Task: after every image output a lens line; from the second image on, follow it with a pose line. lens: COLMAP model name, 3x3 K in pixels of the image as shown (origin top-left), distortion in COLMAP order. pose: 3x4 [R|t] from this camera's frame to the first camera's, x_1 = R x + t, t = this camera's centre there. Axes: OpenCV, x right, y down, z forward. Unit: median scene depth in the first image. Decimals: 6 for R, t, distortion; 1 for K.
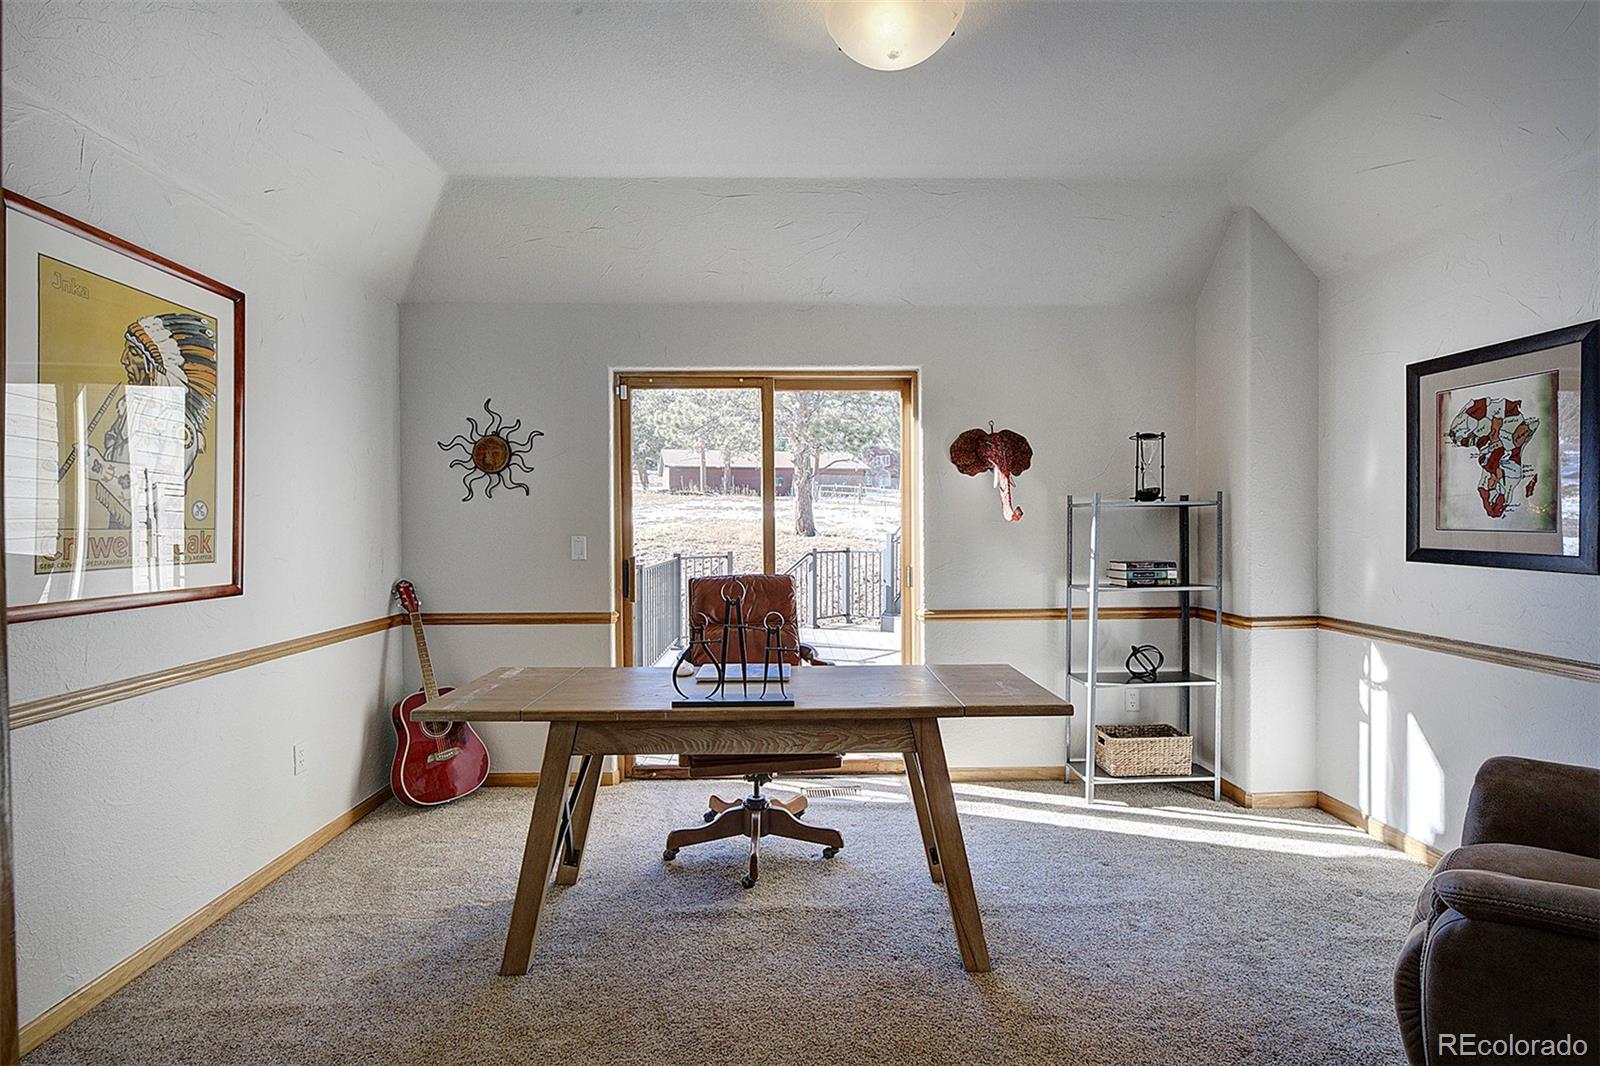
lens RADIAL K [[721.7, 0, 798.0], [0, 721.7, 529.8], [0, 0, 1]] dist [-0.010351, 0.000096]
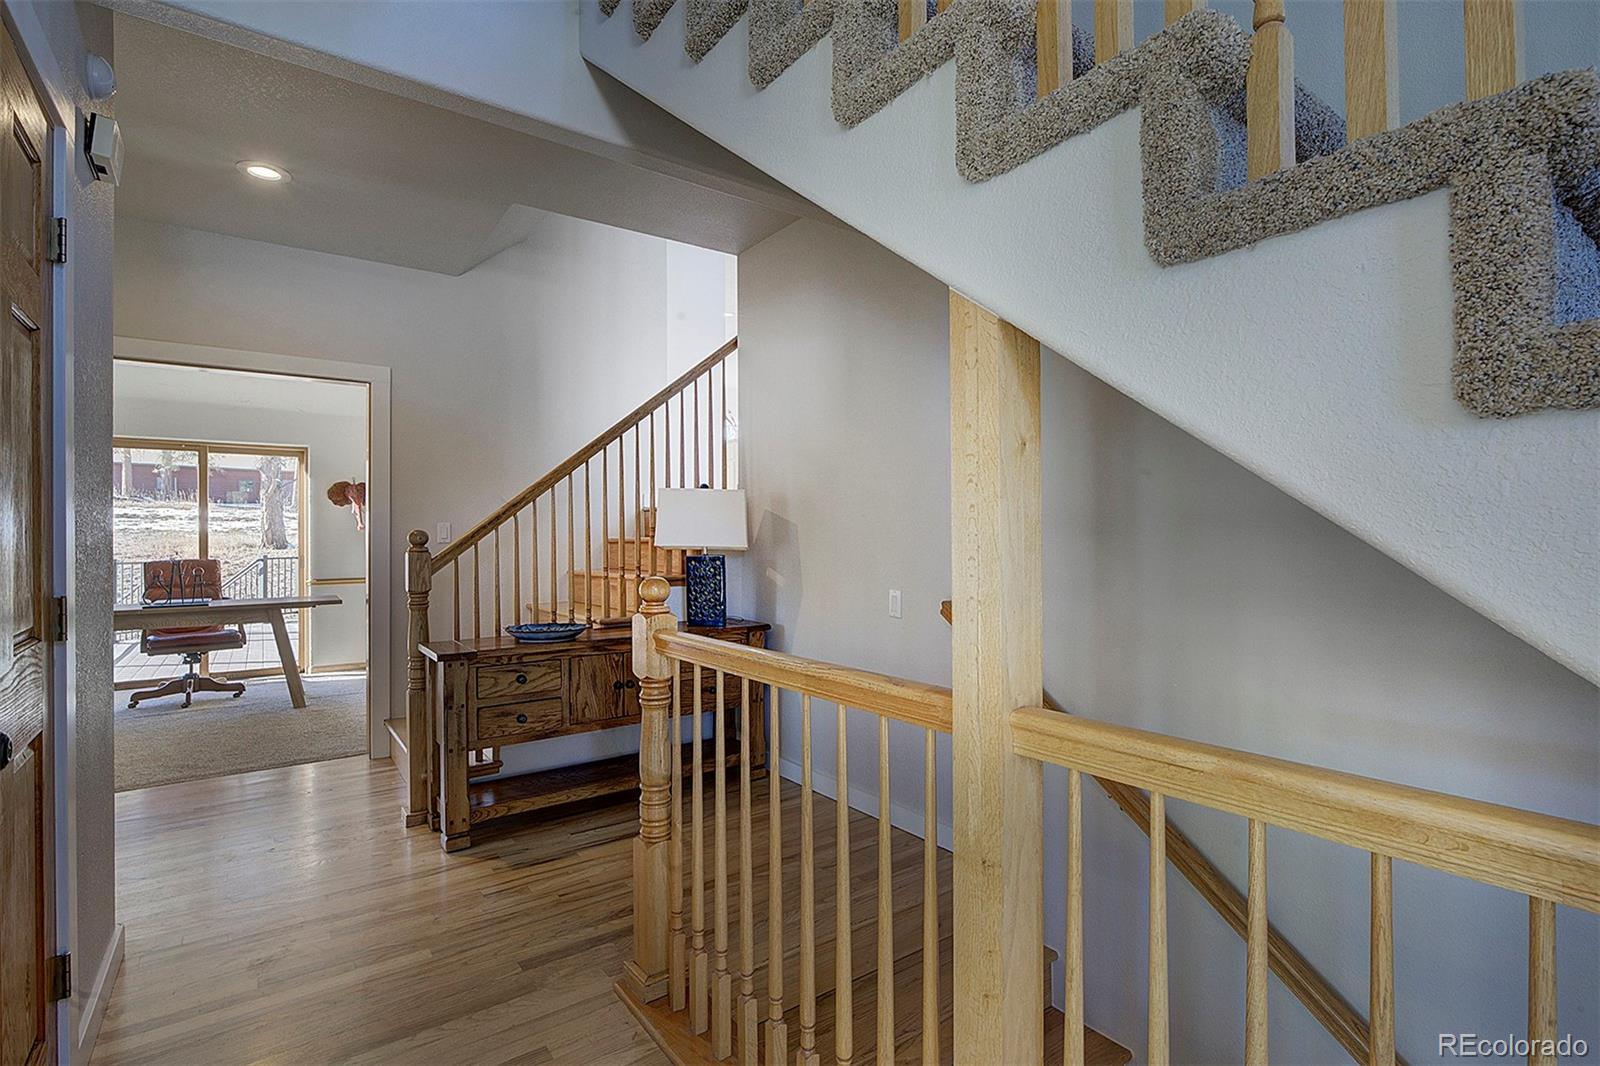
lens RADIAL K [[753.8, 0, 800.0], [0, 753.8, 533.0], [0, 0, 1]] dist [-0.002734, -0.000552]
pose [[0.823298, 0.003627, 0.567598, 0.112336], [0.004463, 0.999907, -0.012863, 0.024506], [-0.567592, 0.013123, 0.823205, -1.274434]]
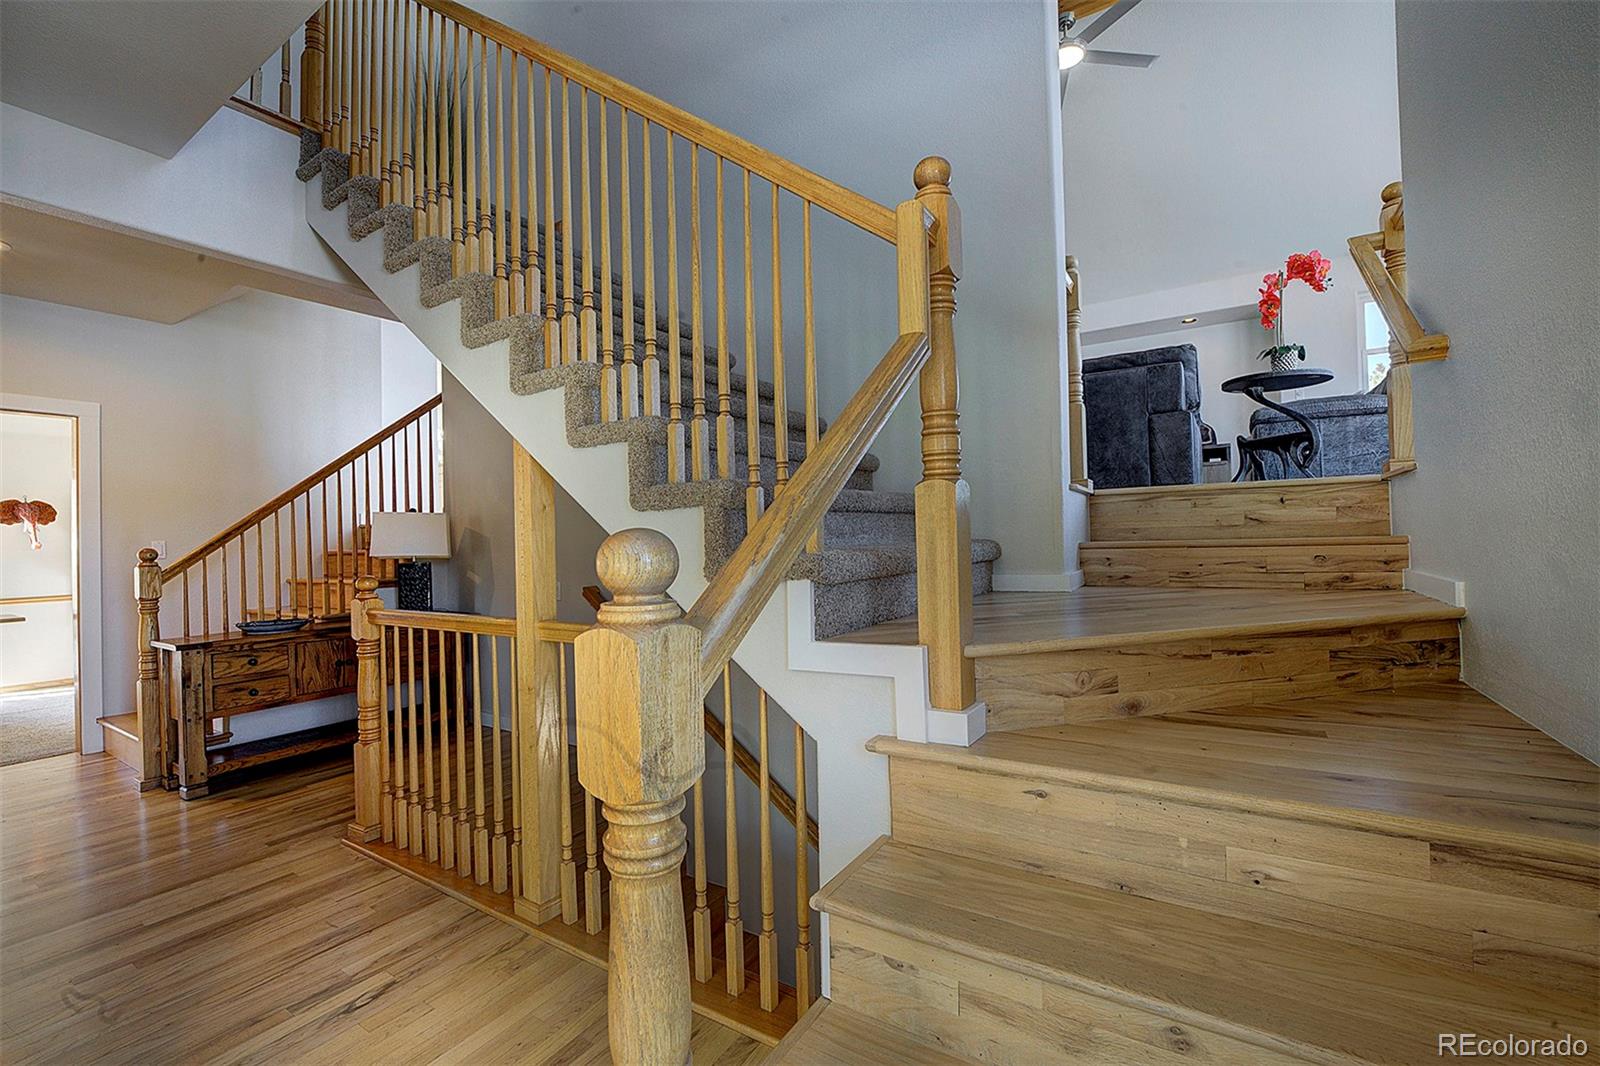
lens RADIAL K [[670.7, 0, 793.3], [0, 670.7, 531.6], [0, 0, 1]] dist [-0.016759, 0.000368]
pose [[0.563001, 0.000885, 0.826456, -0.012922], [0.025718, 0.999496, -0.018590, 0.025053], [-0.826056, 0.031721, 0.562694, -1.581763]]
